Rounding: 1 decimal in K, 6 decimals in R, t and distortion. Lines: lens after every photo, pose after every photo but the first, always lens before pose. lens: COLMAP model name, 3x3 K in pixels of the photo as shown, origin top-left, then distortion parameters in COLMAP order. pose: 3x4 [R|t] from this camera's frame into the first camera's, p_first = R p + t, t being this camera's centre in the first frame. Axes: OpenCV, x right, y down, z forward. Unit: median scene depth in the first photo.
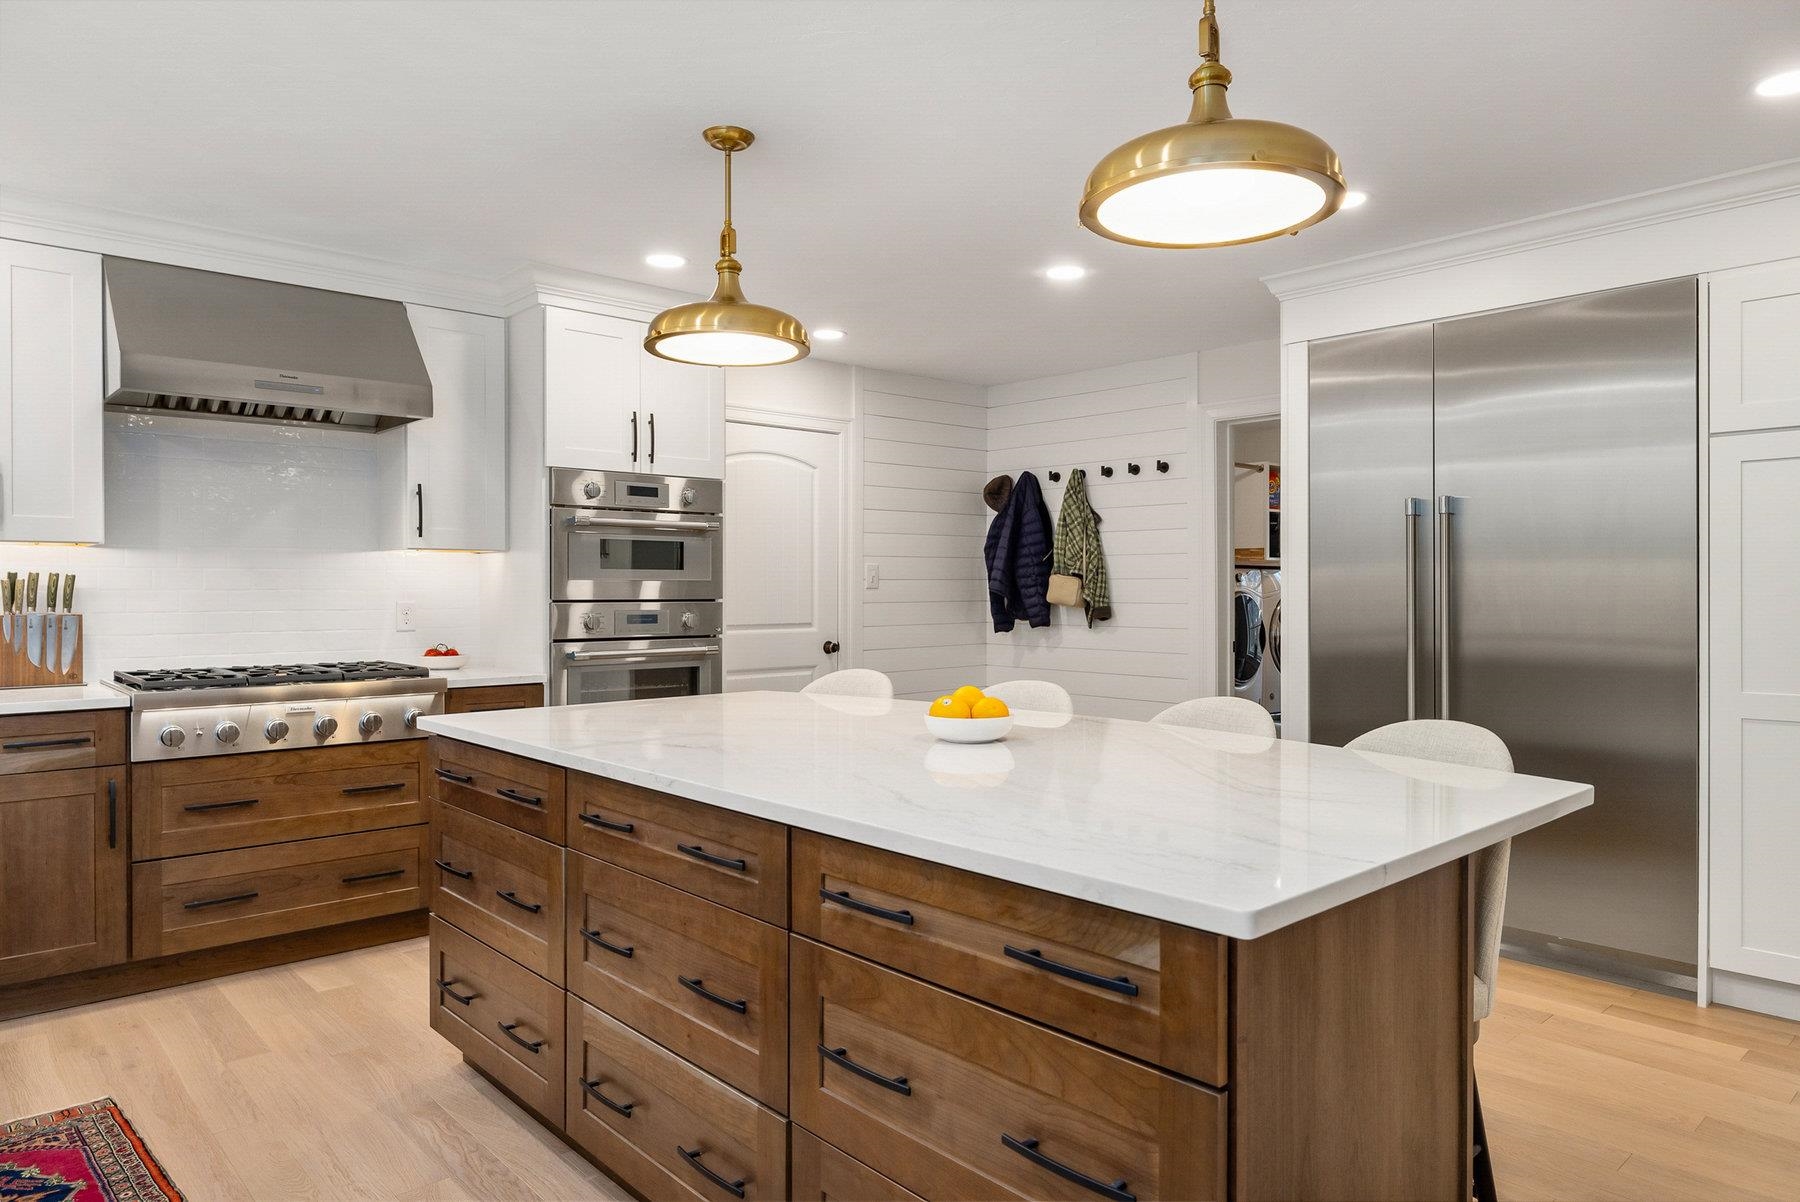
lens RADIAL K [[1139.6, 0, 910.7], [0, 1139.6, 596.0], [0, 0, 1]] dist [-0.001208, -0.001679]
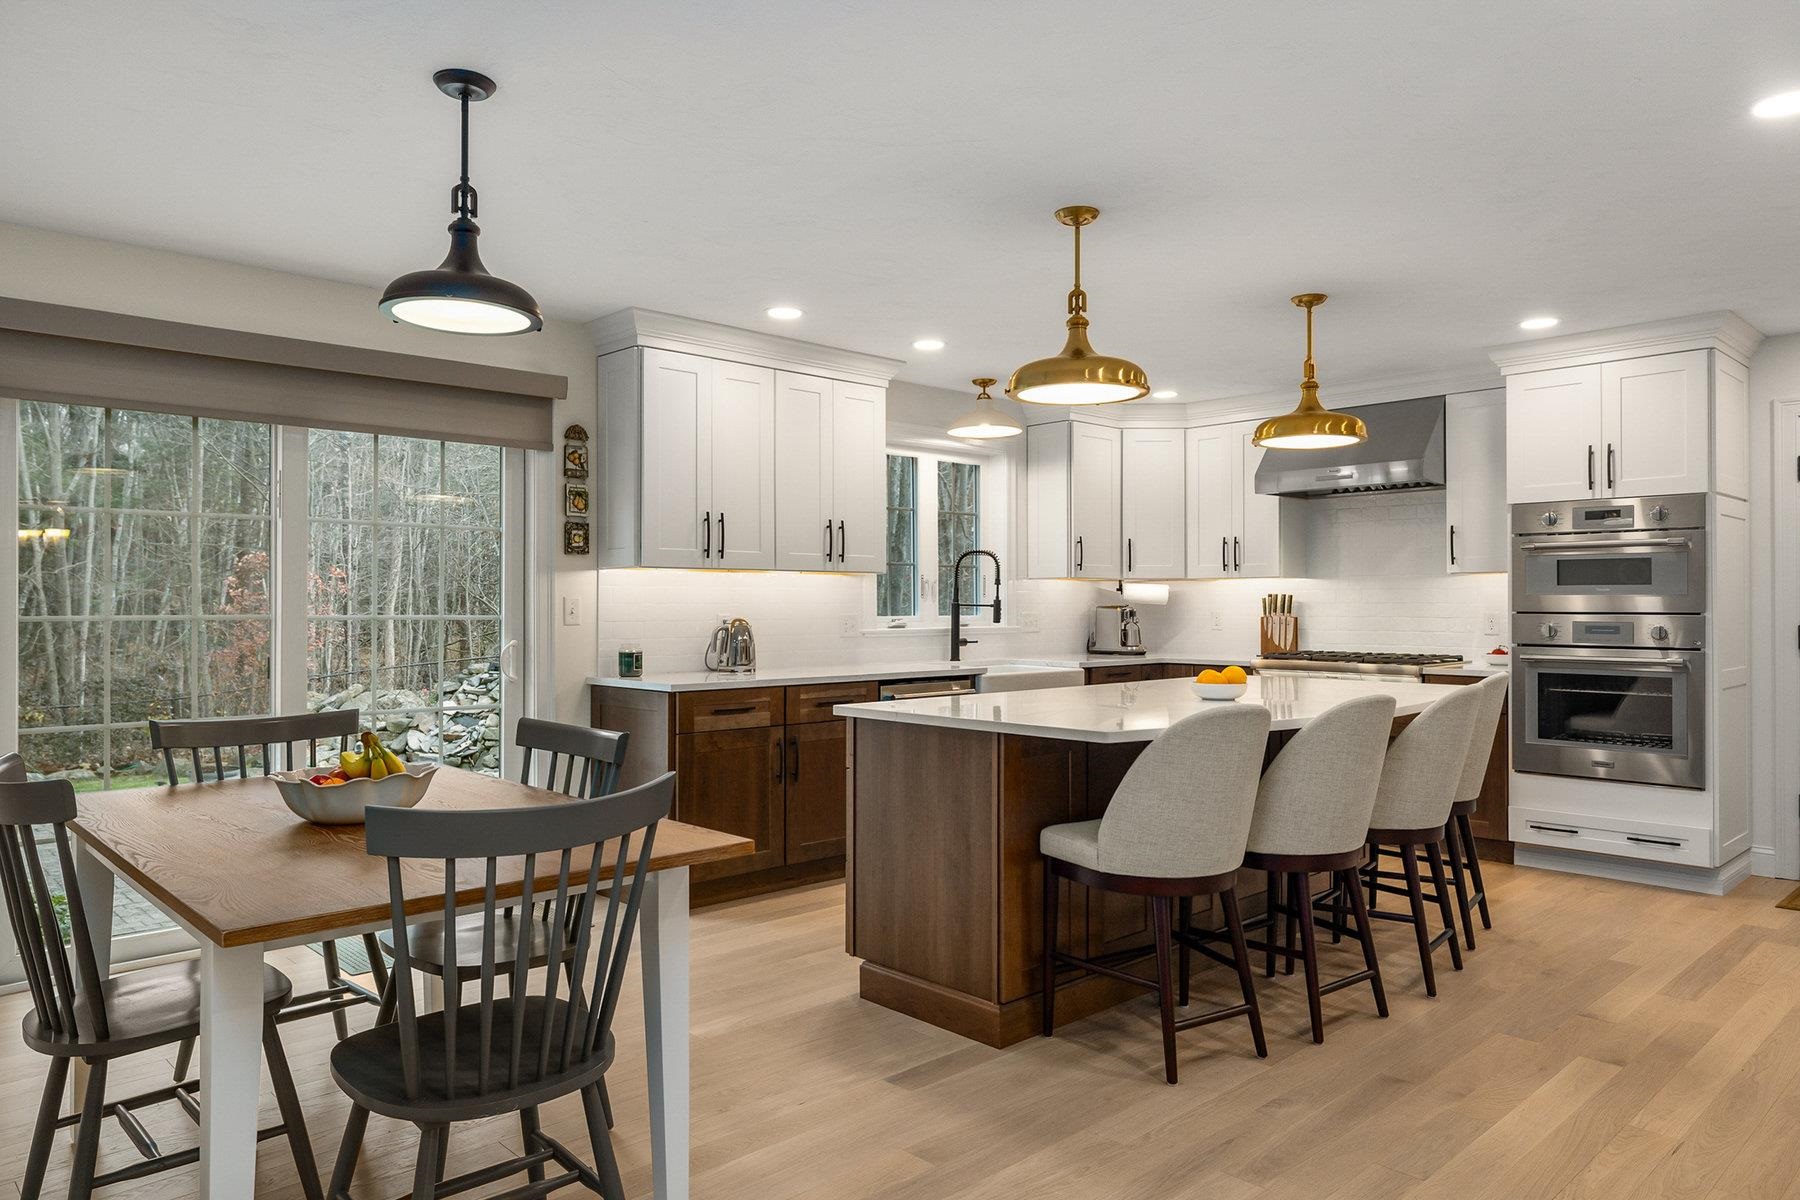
lens RADIAL K [[1171.5, 0, 899.9], [0, 1171.5, 603.0], [0, 0, 1]] dist [0.022450, -0.002025]
pose [[0.021702, -0.001107, -0.999764, 0.910029], [-0.009759, 0.999952, -0.001319, 0.002385], [0.999717, 0.009785, 0.021690, 0.292191]]
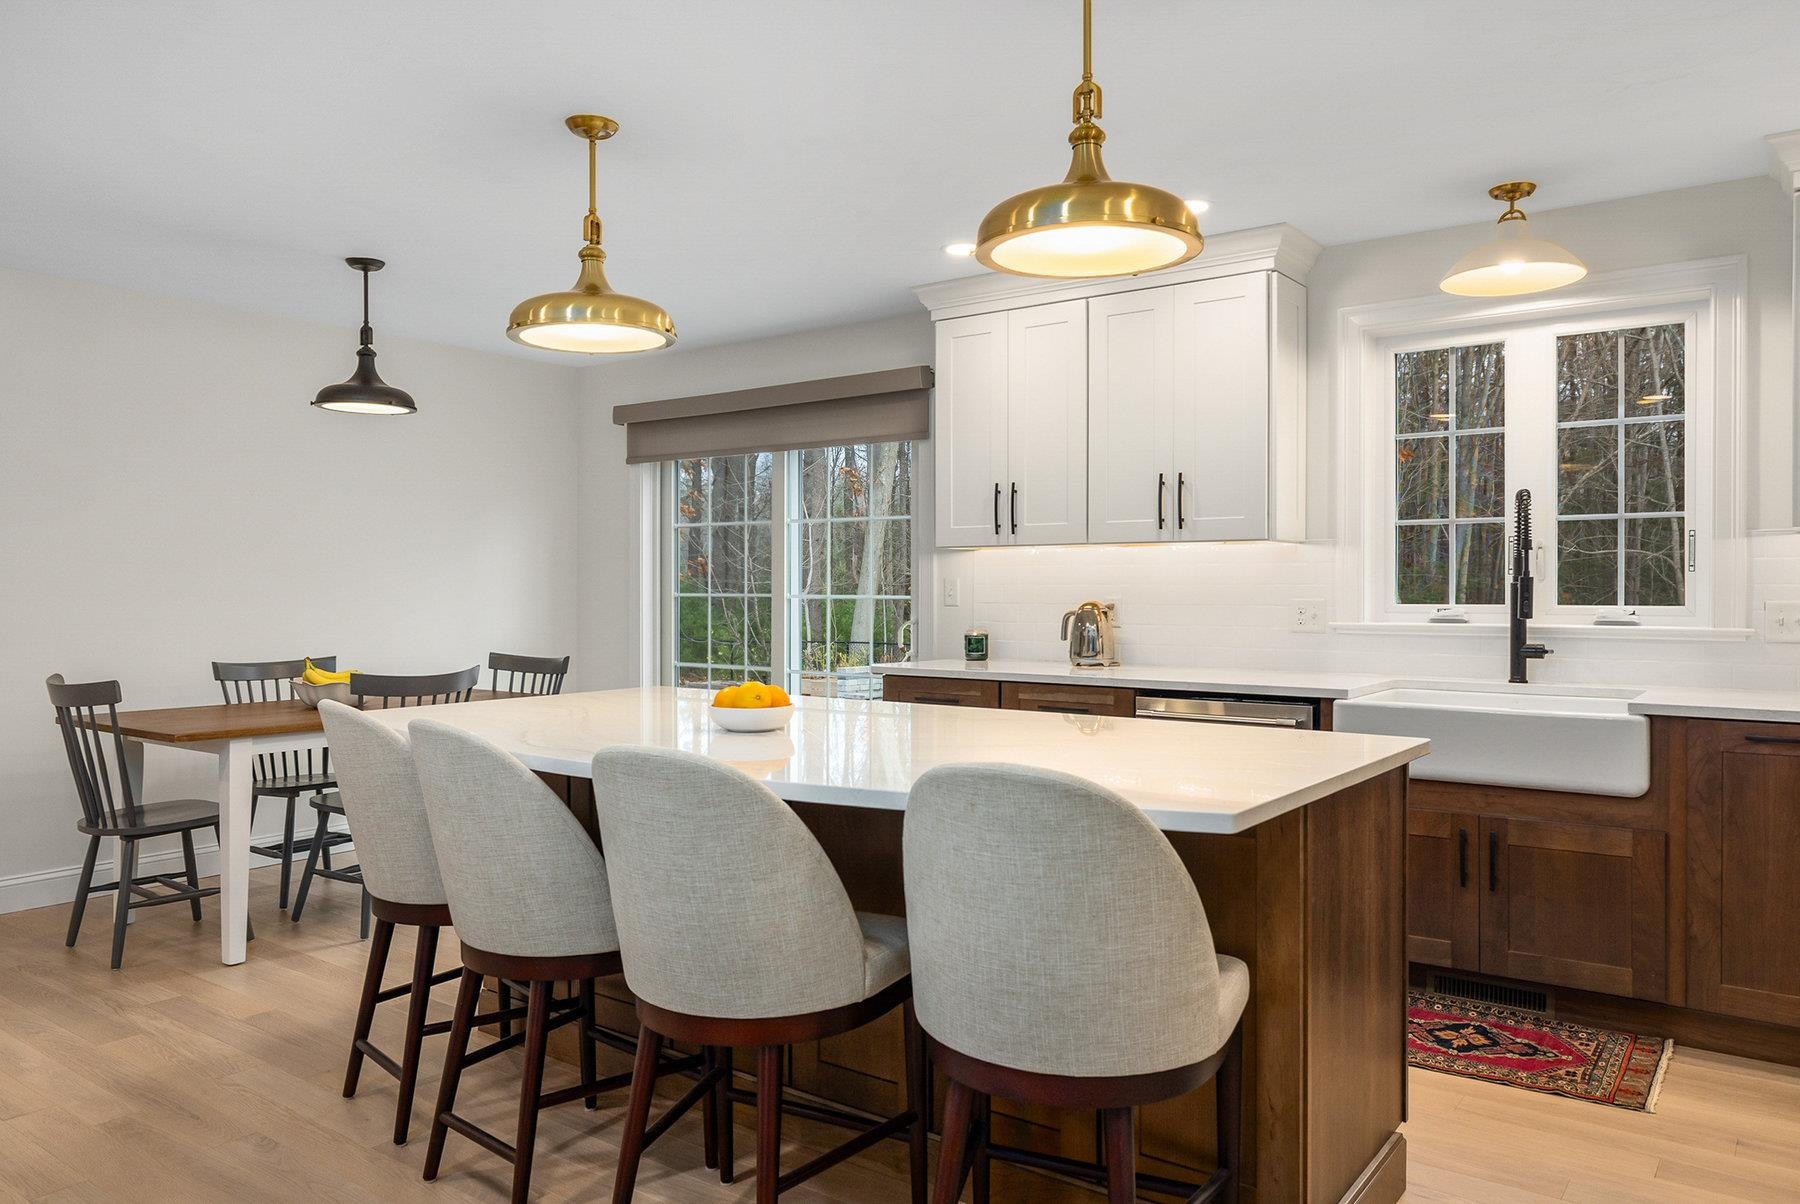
lens RADIAL K [[1238.4, 0, 897.5], [0, 1238.4, 576.6], [0, 0, 1]] dist [-0.002136, 0.001278]
pose [[-0.982546, -0.003150, -0.185996, 0.064006], [-0.003211, 0.999995, 0.000023, -0.003242], [0.185995, 0.000620, -0.982551, 1.174404]]
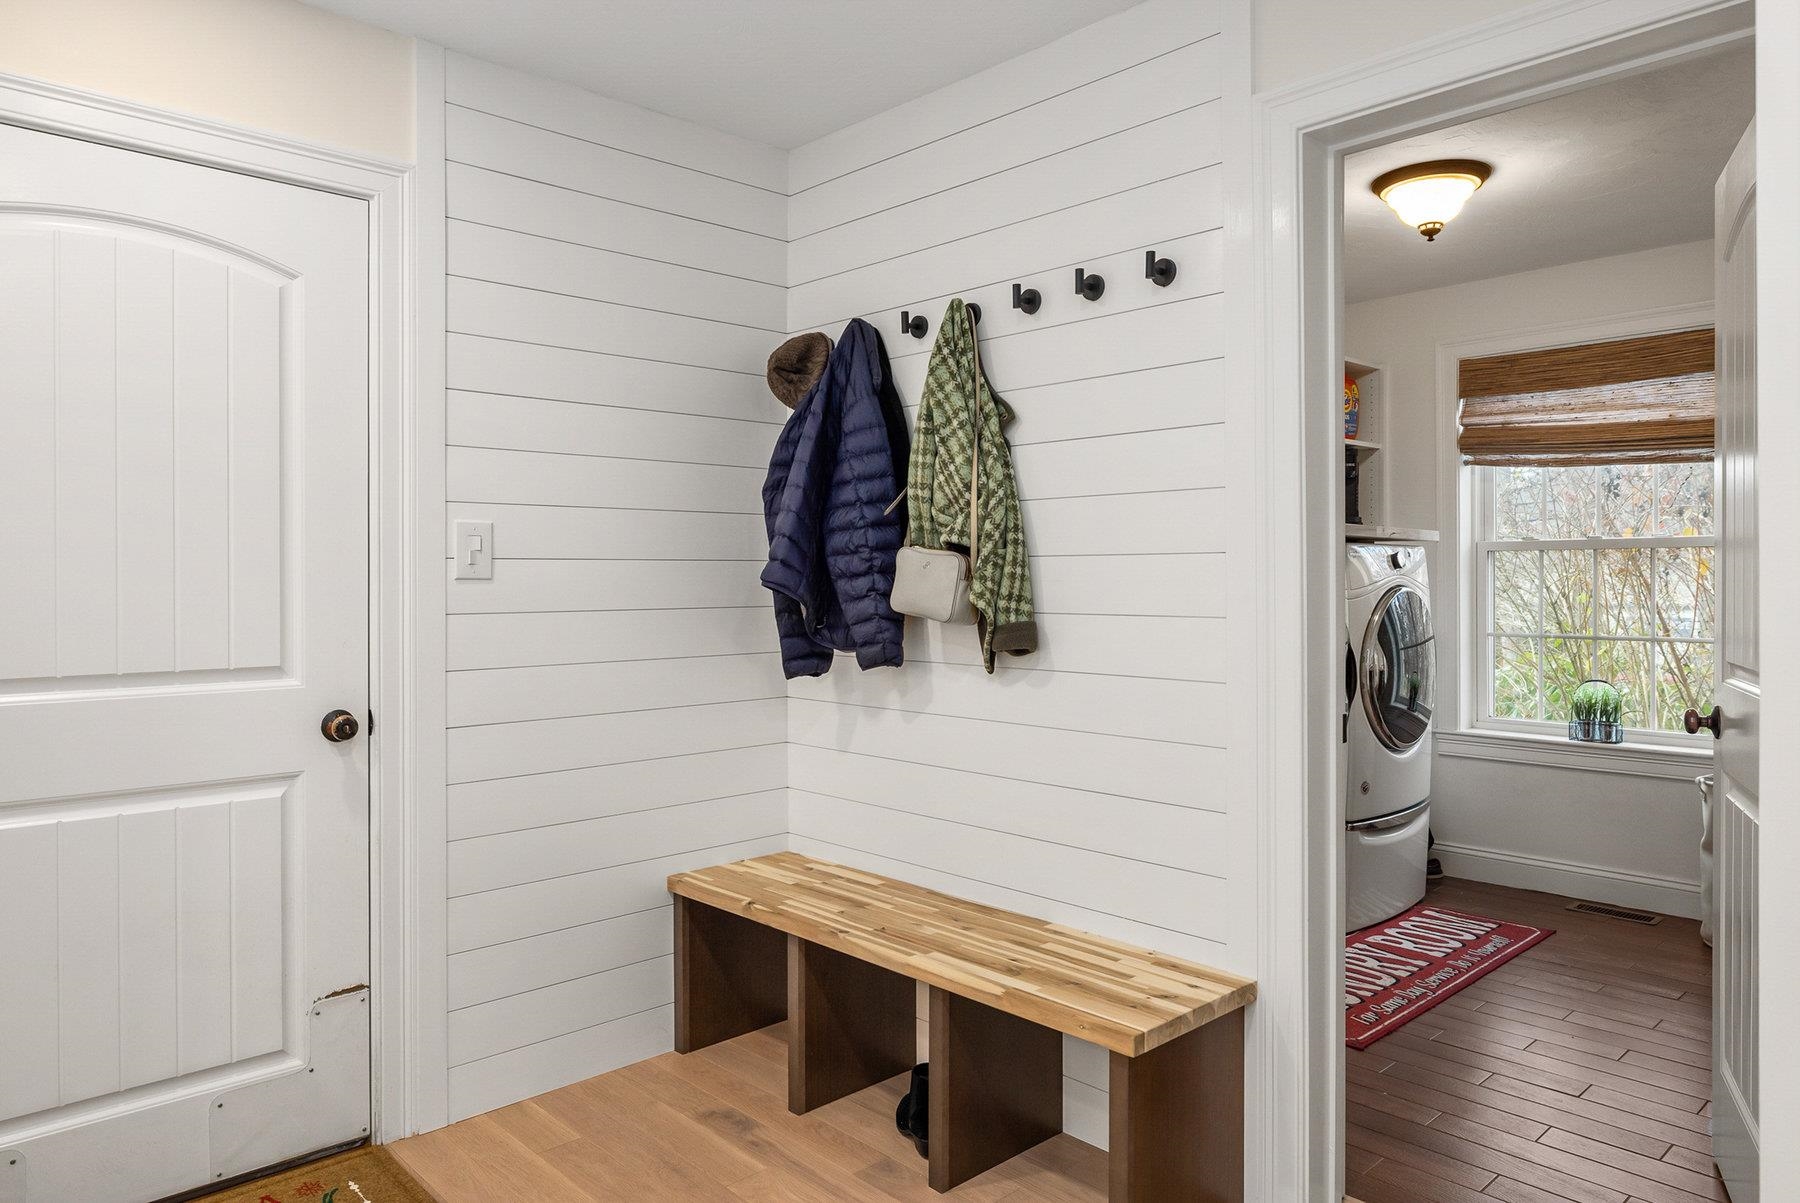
lens RADIAL K [[1171.5, 0, 932.0], [0, 1171.5, 580.4], [0, 0, 1]] dist [0.022450, -0.002025]
pose [[0.999582, -0.000506, 0.028889, 0.166901], [0.000732, 0.999969, -0.007833, -0.003581], [-0.028884, 0.007851, 0.999552, 0.764813]]
